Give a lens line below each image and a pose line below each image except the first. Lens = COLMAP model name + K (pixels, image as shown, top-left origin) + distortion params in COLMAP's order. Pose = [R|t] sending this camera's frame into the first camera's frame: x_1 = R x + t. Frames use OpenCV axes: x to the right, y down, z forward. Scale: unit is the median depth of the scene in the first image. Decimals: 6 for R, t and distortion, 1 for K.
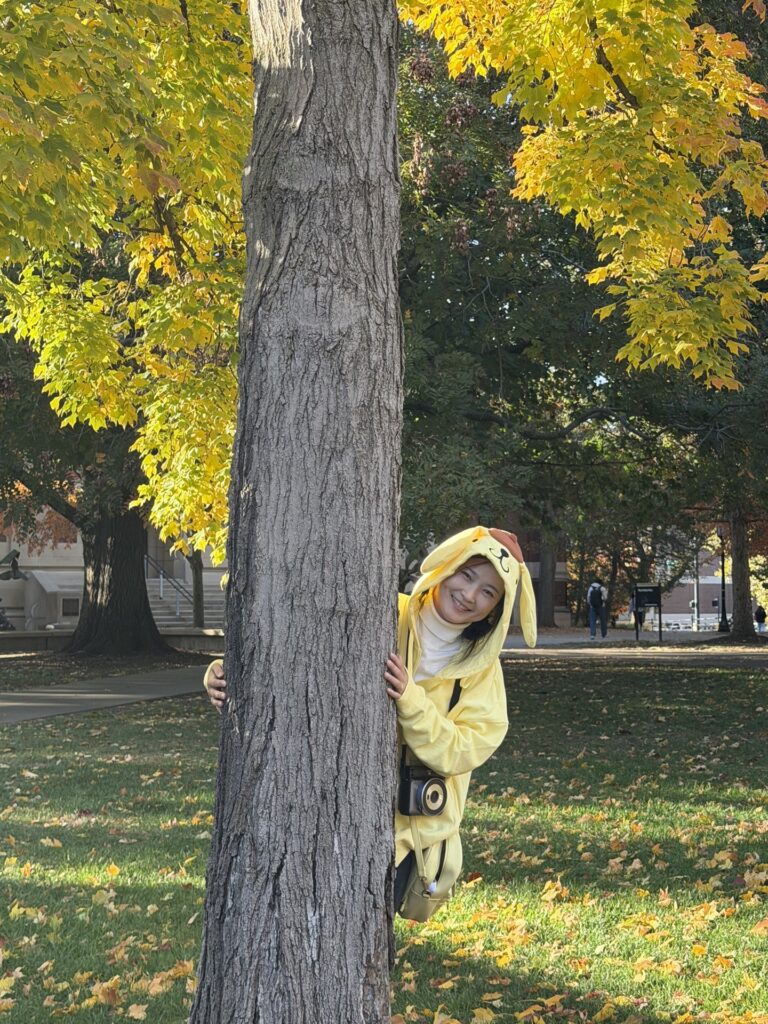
lens RADIAL K [[1728.5, 0, 384.5], [0, 1728.5, 483.6], [0, 0, 1]] dist [0.071031, -0.164131]
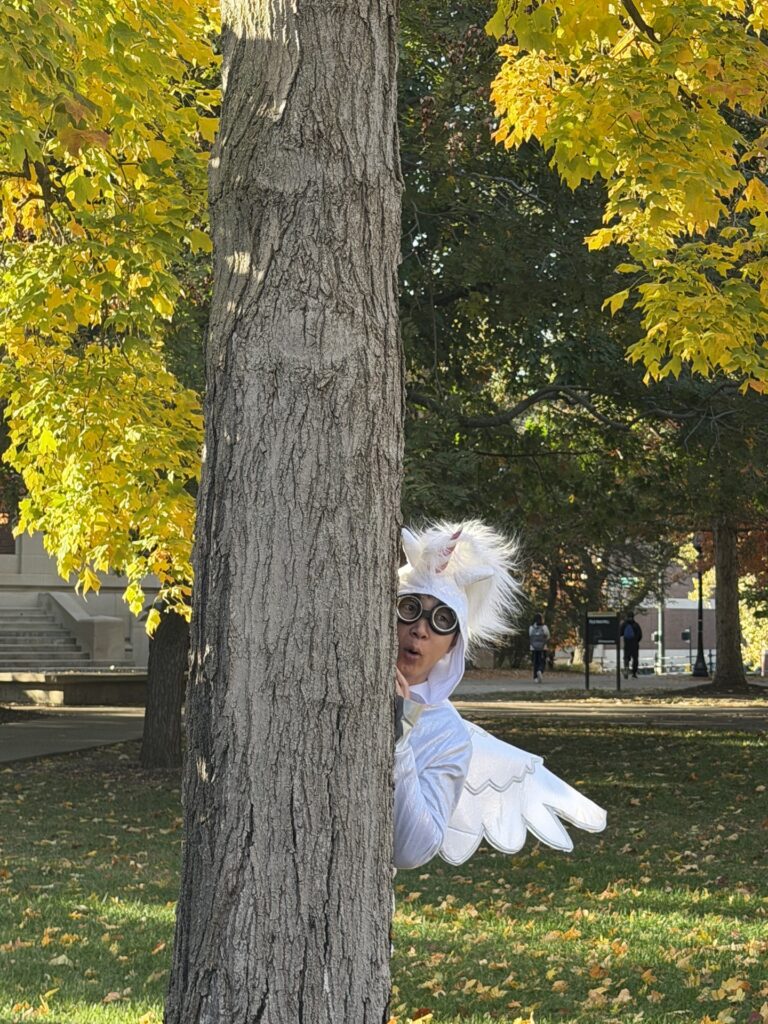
lens RADIAL K [[2423.9, 0, 384.0], [0, 2423.9, 512.0], [0, 0, 1]] dist [0.024593, 0.115530]
pose [[0.997615, 0.010047, 0.068282, -0.051437], [-0.011551, 0.999698, 0.021678, -0.027746], [-0.068044, -0.022415, 0.997431, -0.104243]]
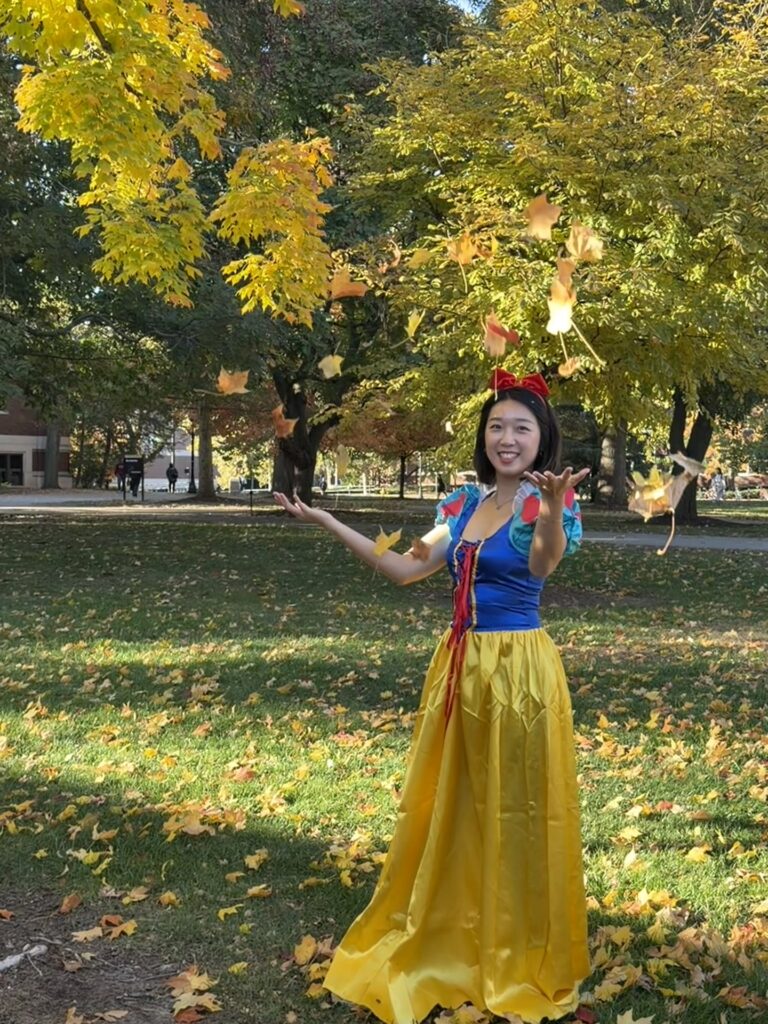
lens RADIAL K [[1300.0, 0, 382.3], [0, 1300.0, 559.7], [0, 0, 1]] dist [0.265720, -0.529350]
pose [[0.944968, -0.012221, 0.326936, 0.029797], [-0.032873, 0.990698, 0.132048, -0.002820], [-0.325508, -0.135528, 0.935776, 0.068432]]
